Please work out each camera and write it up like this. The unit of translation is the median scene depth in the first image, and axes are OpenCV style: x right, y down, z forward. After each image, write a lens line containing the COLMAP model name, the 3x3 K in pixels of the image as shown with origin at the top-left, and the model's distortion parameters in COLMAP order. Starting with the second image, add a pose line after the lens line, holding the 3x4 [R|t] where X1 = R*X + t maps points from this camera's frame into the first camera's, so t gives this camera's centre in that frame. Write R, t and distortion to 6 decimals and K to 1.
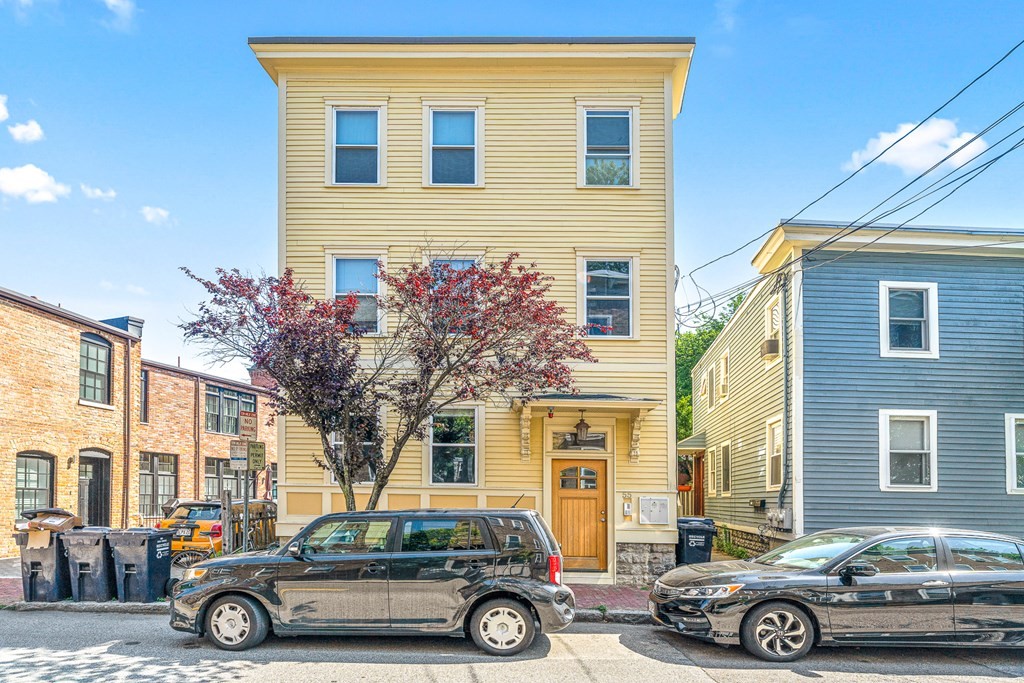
lens RADIAL K [[520.7, 0, 512.2], [0, 520.7, 342.8], [0, 0, 1]] dist [-0.000342, 0.002675]
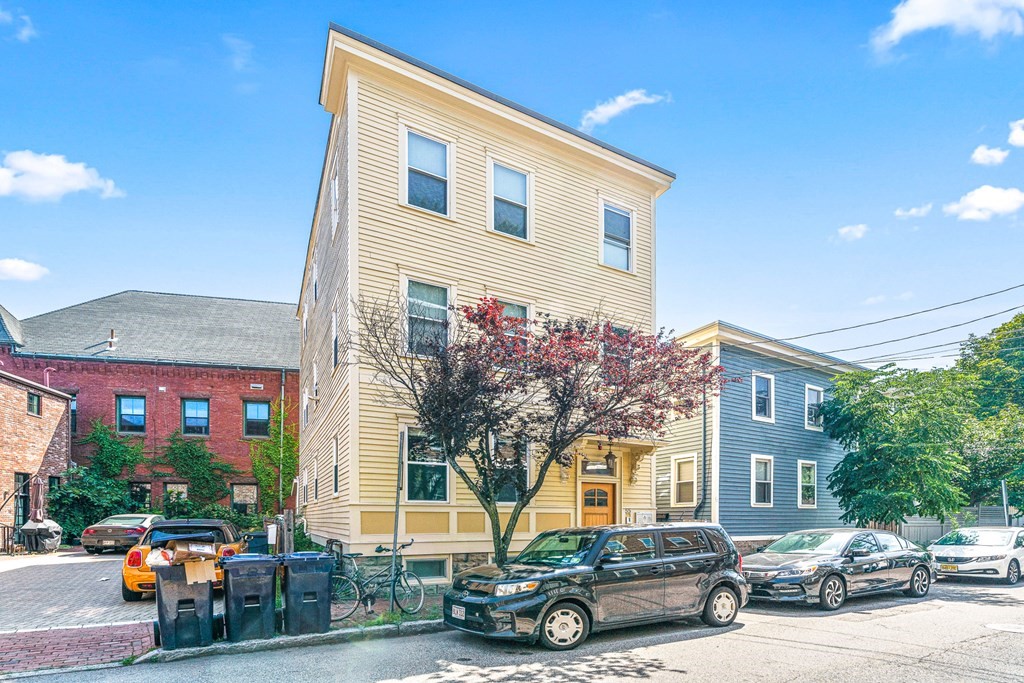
lens RADIAL K [[516.4, 0, 511.3], [0, 516.4, 340.6], [0, 0, 1]] dist [0.004551, -0.001871]
pose [[0.857636, 0.152508, 0.491122, -0.857683], [-0.139883, 0.988188, -0.062586, -0.010092], [-0.494866, -0.015024, 0.868839, 0.029008]]
